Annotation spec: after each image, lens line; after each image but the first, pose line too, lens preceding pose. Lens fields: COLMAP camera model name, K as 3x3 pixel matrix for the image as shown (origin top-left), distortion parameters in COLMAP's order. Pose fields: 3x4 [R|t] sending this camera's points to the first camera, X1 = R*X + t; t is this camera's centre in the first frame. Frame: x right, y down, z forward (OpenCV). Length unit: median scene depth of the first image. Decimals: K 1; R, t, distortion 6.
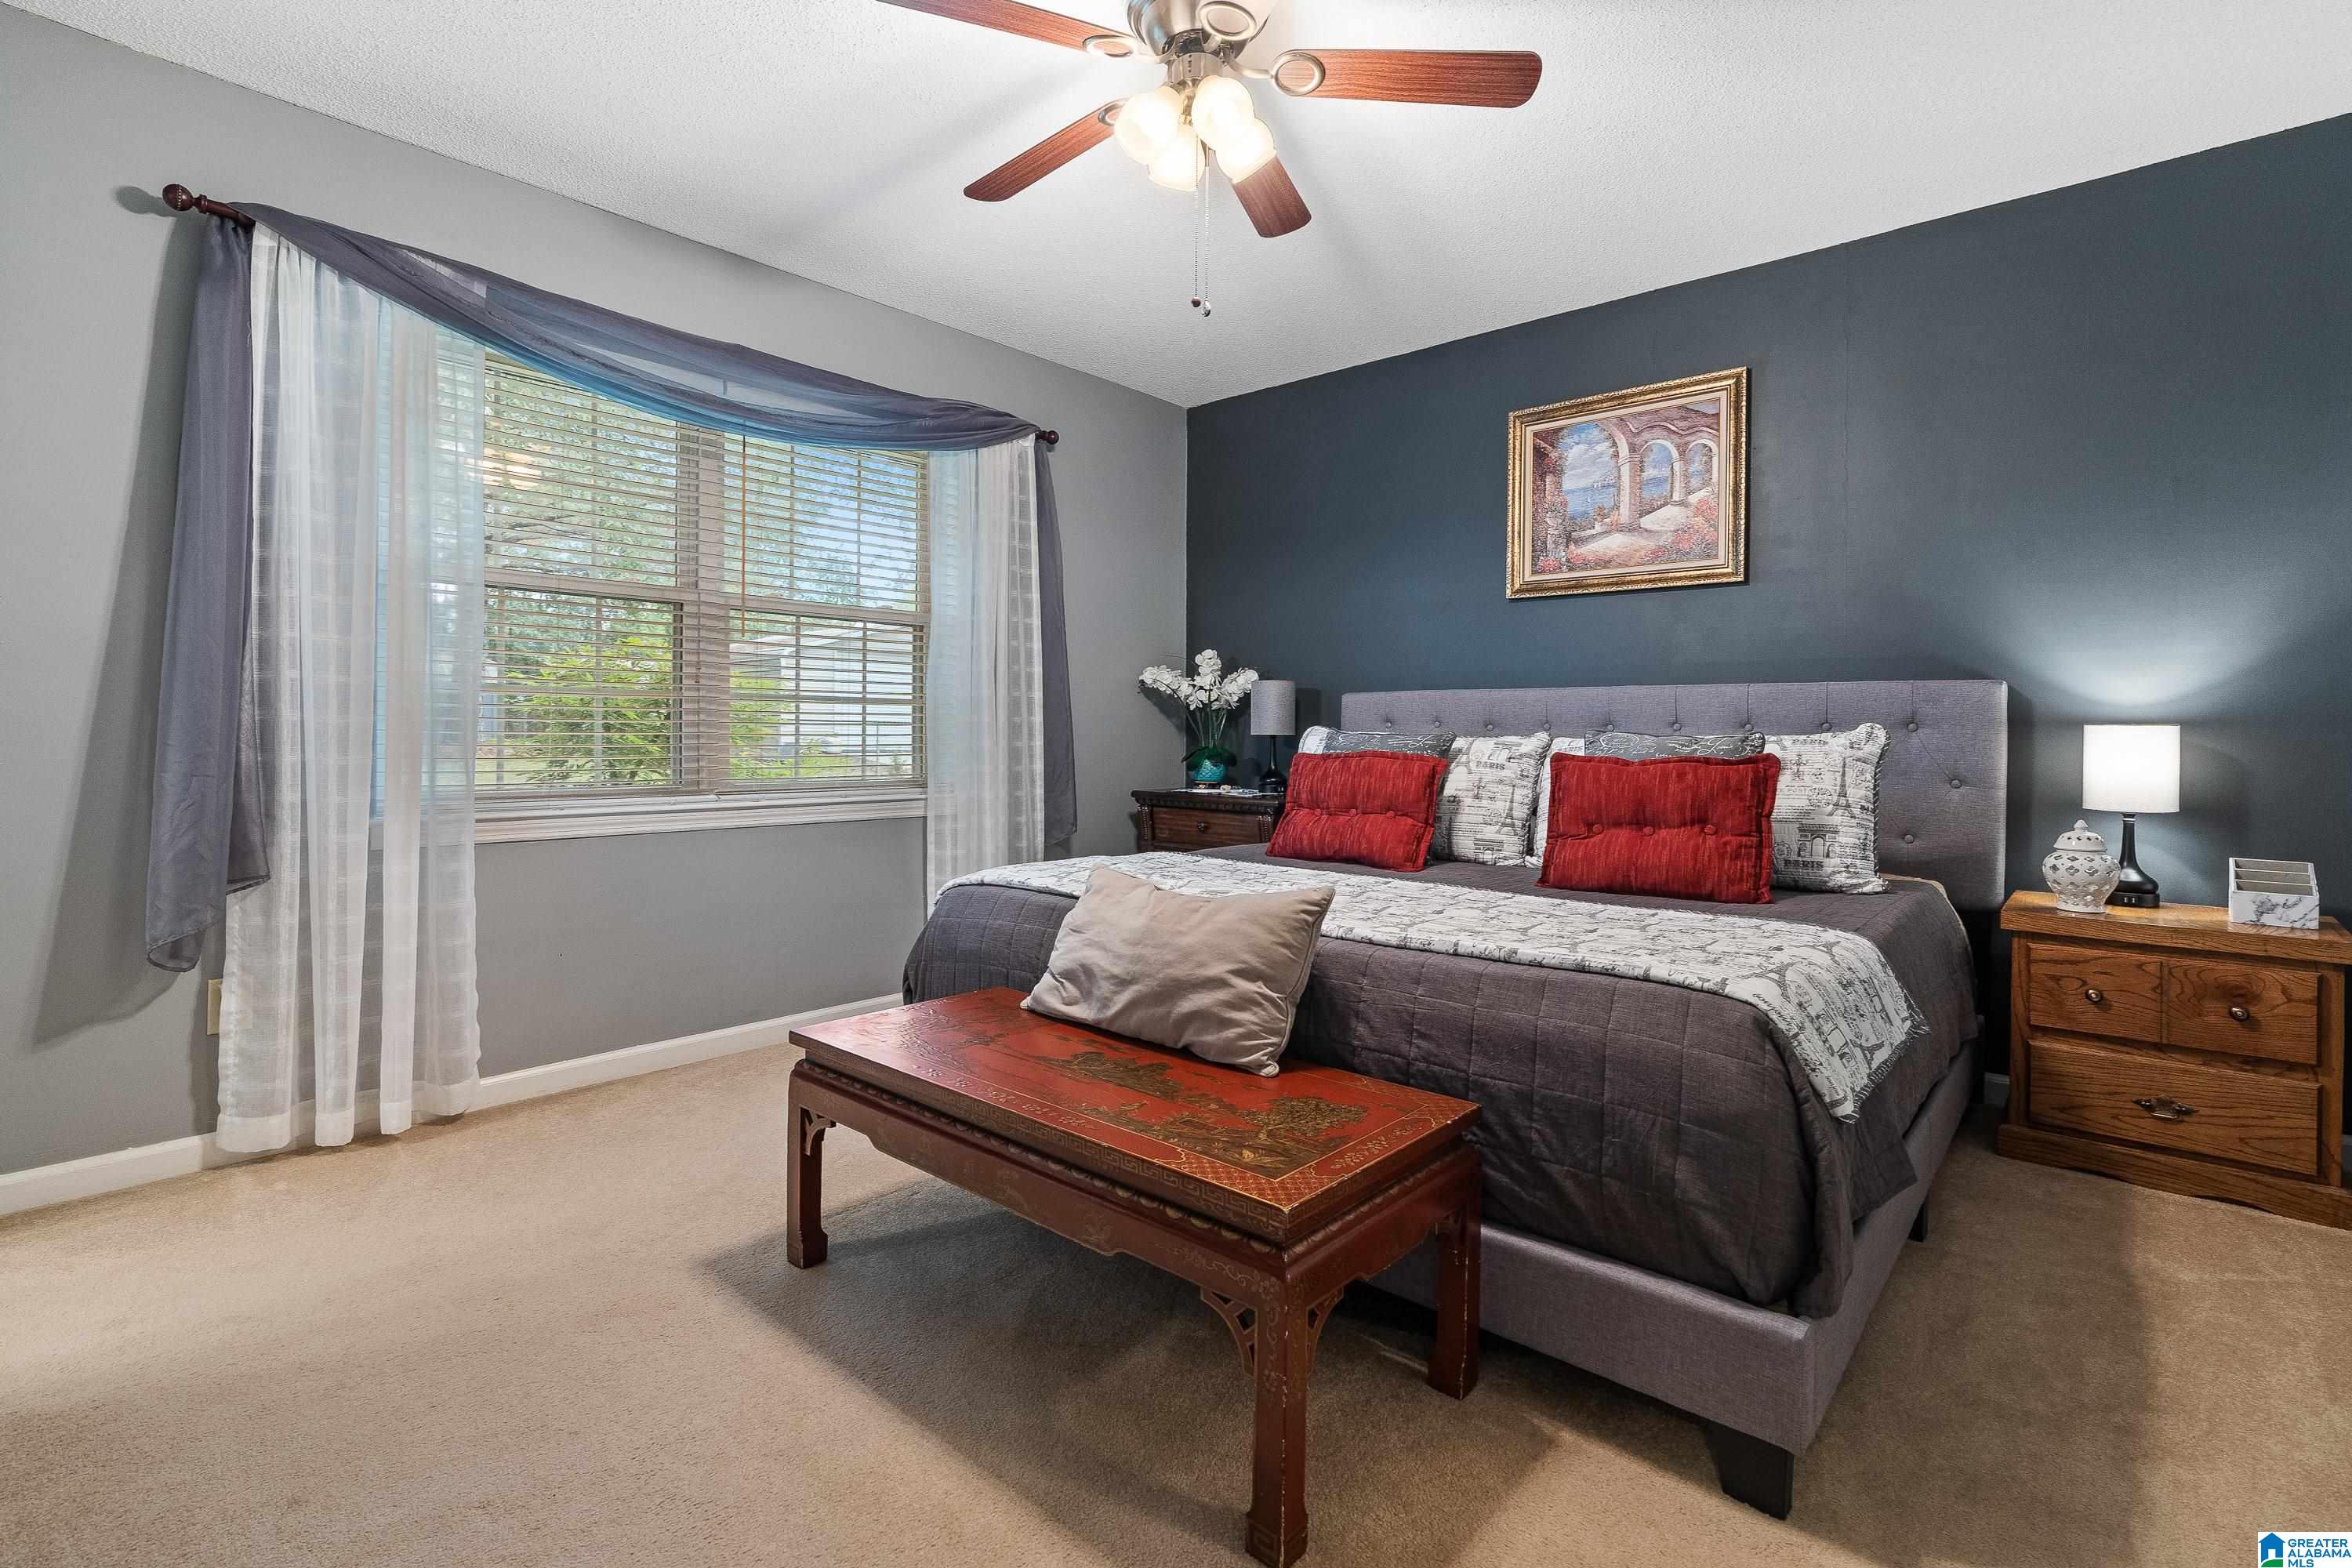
lens RADIAL K [[1075.6, 0, 1141.4], [0, 1075.6, 736.3], [0, 0, 1]] dist [-0.014608, -0.000003]
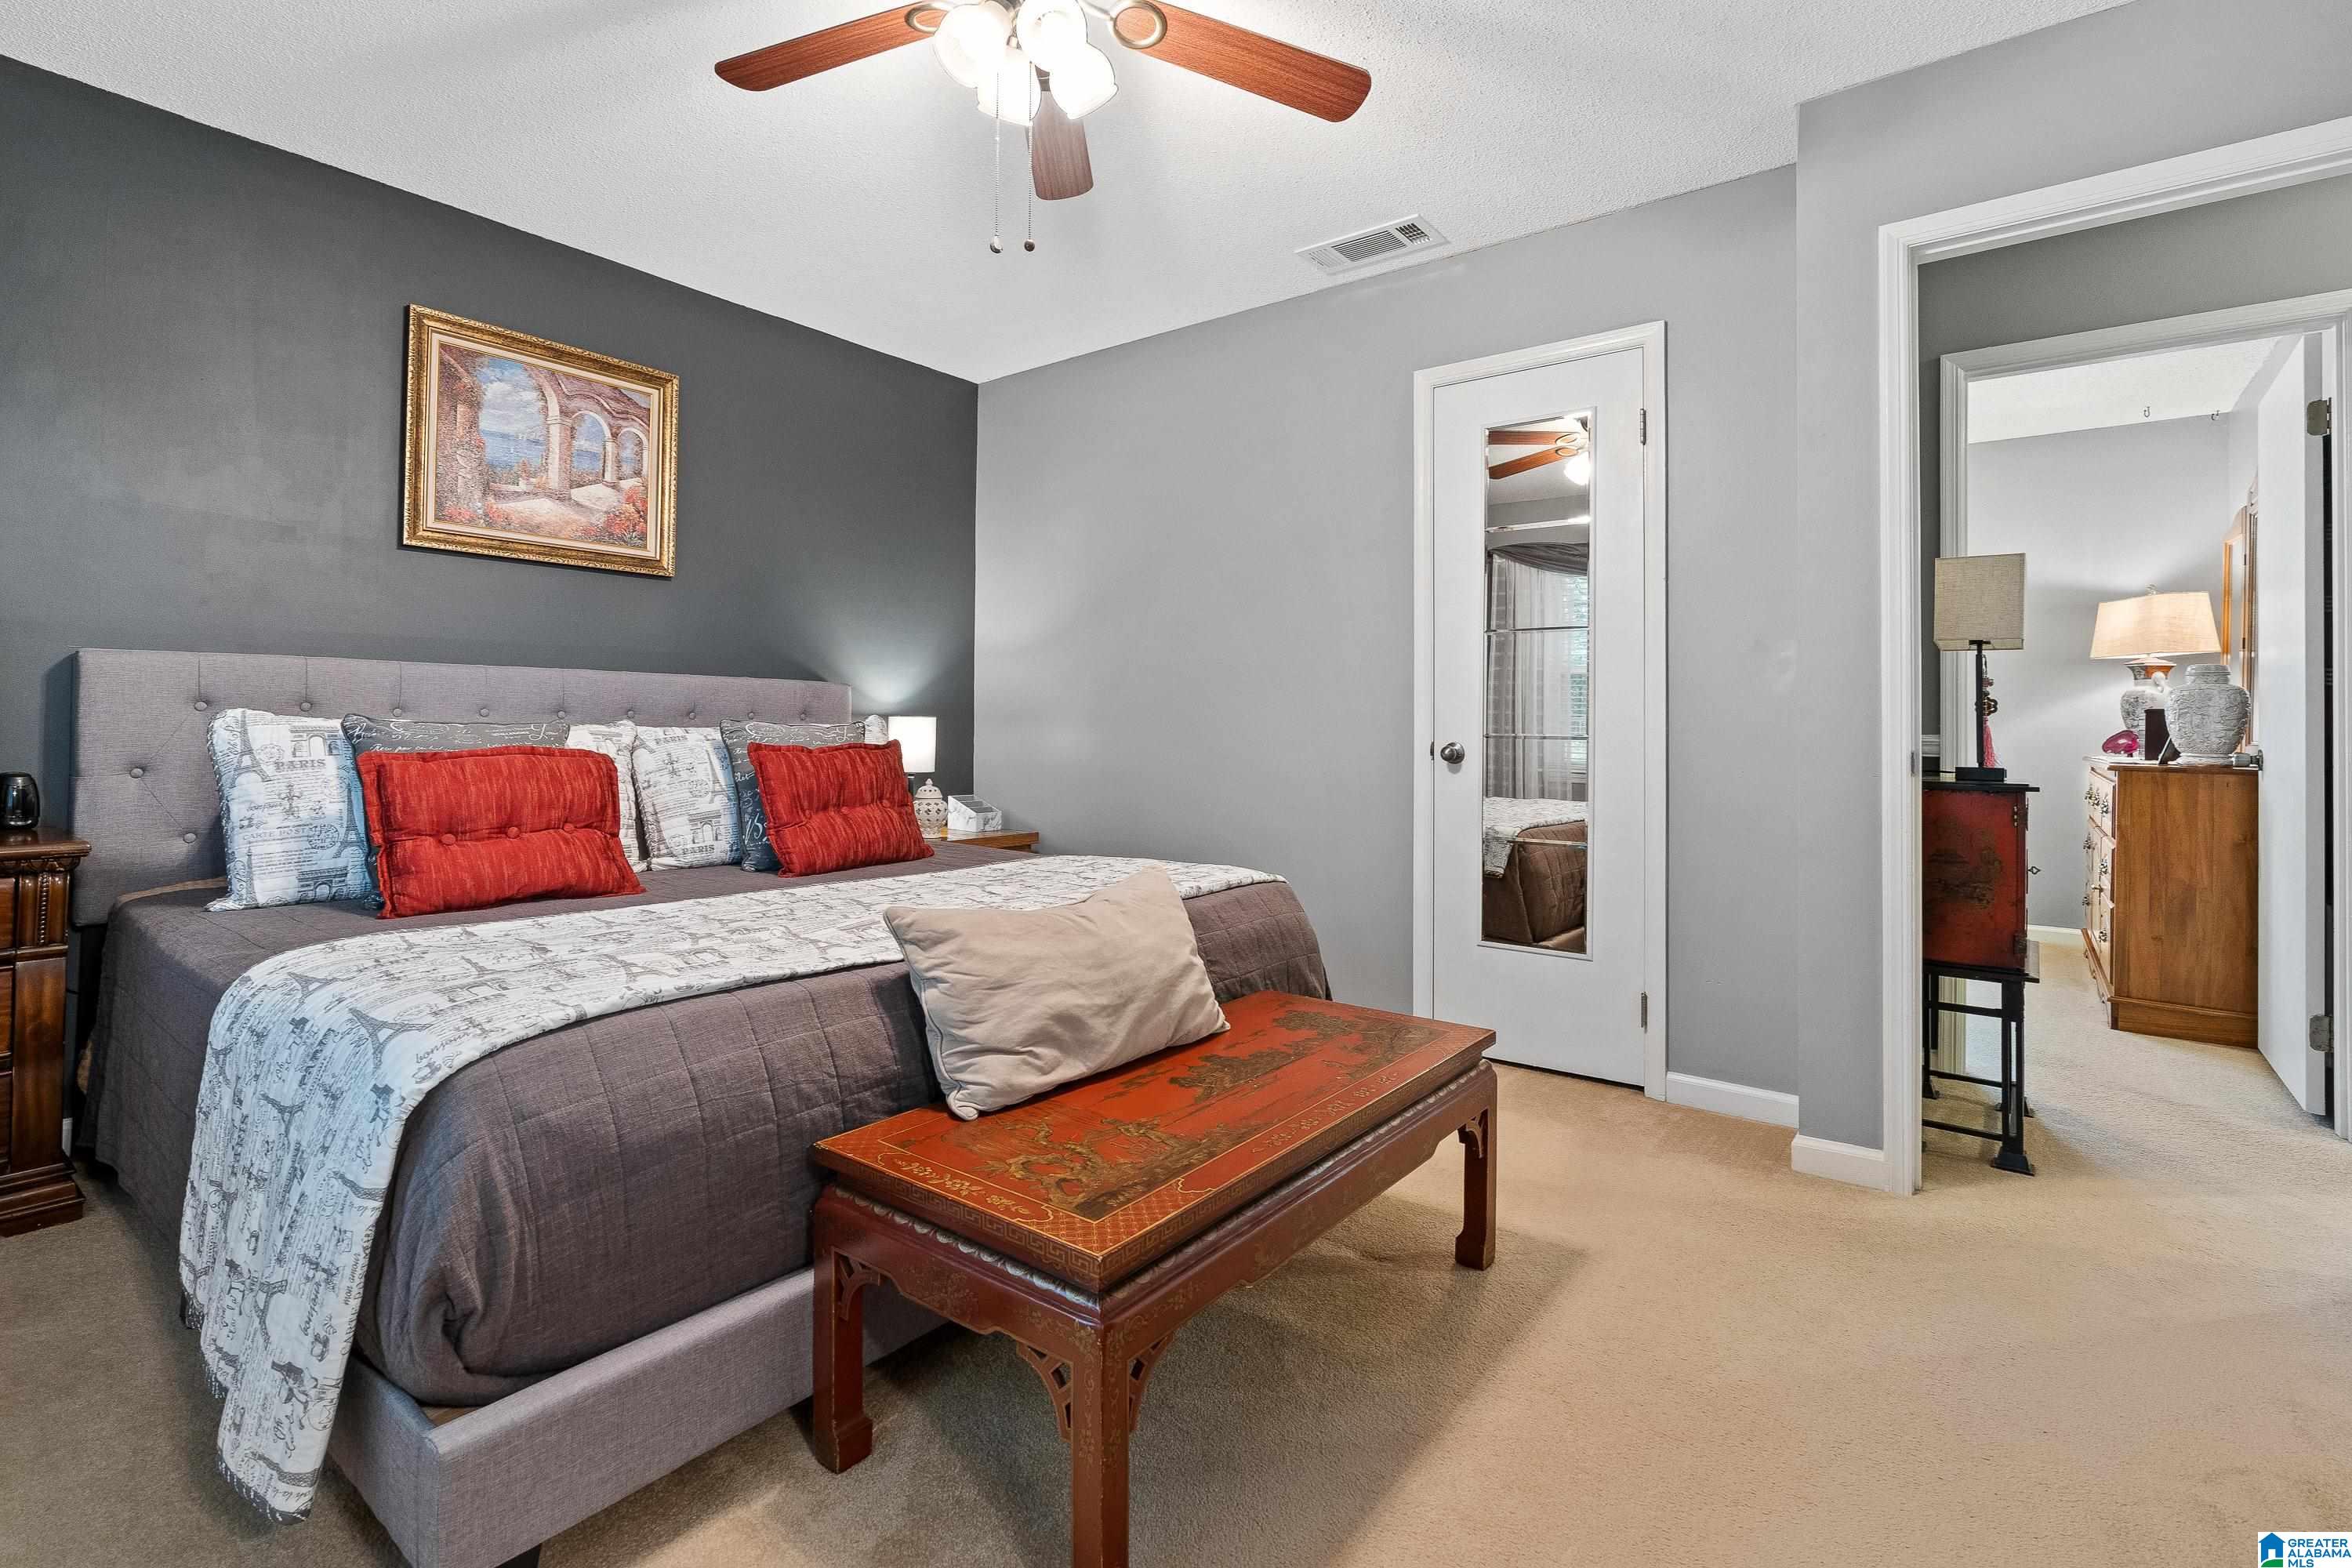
lens RADIAL K [[1075.6, 0, 1140.6], [0, 1075.6, 725.0], [0, 0, 1]] dist [-0.014608, -0.000003]
pose [[-0.076354, -0.004402, 0.997071, -0.500055], [-0.005151, 0.999979, 0.004021, -0.005284], [-0.997067, -0.004829, -0.076375, 0.580234]]
